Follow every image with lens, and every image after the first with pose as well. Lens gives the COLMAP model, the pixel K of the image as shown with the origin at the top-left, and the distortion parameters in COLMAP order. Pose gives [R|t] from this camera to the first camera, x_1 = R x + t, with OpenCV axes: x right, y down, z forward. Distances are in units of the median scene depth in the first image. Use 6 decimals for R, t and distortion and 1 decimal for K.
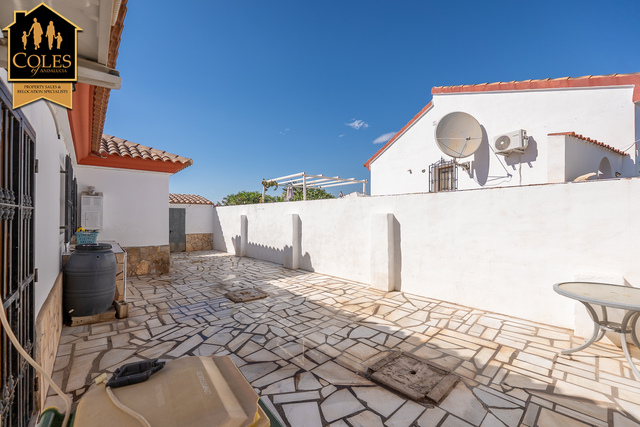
lens RADIAL K [[270.7, 0, 316.0], [0, 270.7, 214.4], [0, 0, 1]] dist [-0.003131, -0.000299]
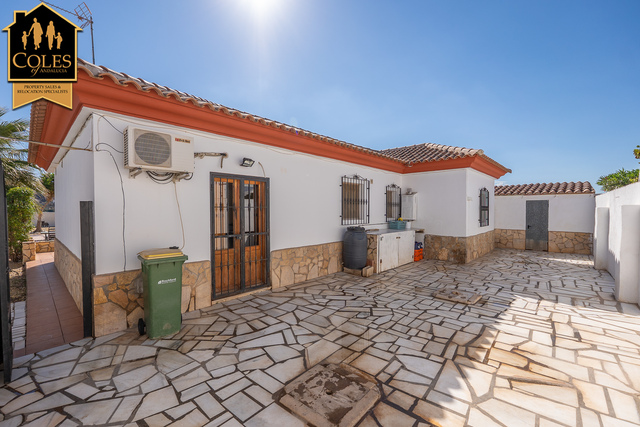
lens RADIAL K [[270.7, 0, 314.6], [0, 270.7, 214.7], [0, 0, 1]] dist [-0.003131, -0.000299]
pose [[0.112057, 0.013709, -0.993607, 0.739115], [0.010621, 0.999831, 0.014993, 0.007874], [0.993645, -0.012233, 0.111892, 0.536021]]
